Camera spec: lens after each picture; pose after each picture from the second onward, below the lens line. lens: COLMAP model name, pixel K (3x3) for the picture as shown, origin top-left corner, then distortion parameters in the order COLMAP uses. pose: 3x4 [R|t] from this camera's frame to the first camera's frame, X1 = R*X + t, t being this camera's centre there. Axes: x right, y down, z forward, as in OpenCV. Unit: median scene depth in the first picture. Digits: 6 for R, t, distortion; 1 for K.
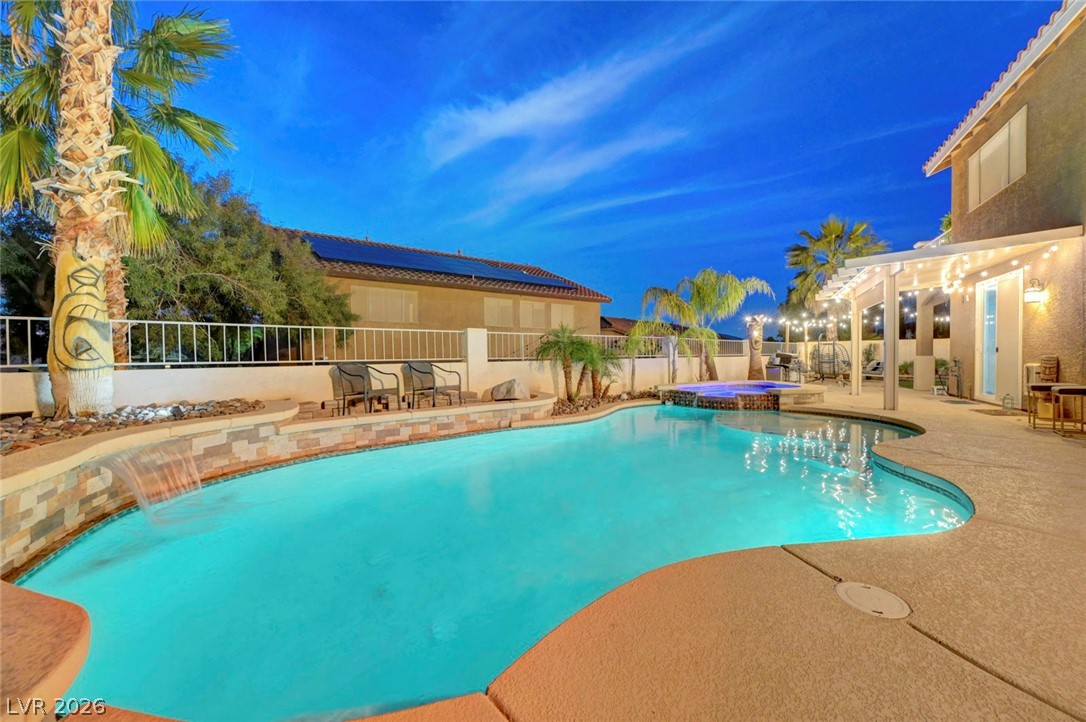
lens RADIAL K [[434.9, 0, 543.9], [0, 434.9, 355.8], [0, 0, 1]] dist [0.000929, 0.000085]
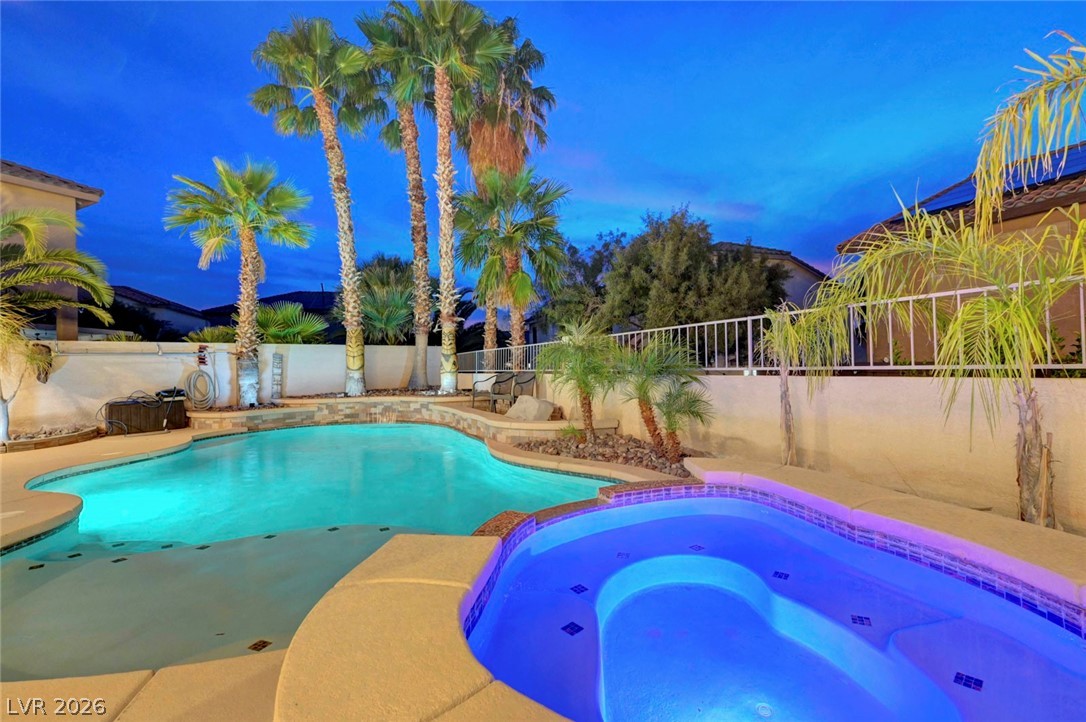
lens RADIAL K [[503.4, 0, 545.3], [0, 503.4, 361.2], [0, 0, 1]] dist [0.001495, -0.000300]
pose [[-0.281230, 0.007357, -0.959612, 0.744319], [0.023777, 0.999717, 0.000697, -0.012207], [0.959346, -0.022621, -0.281326, 1.121420]]
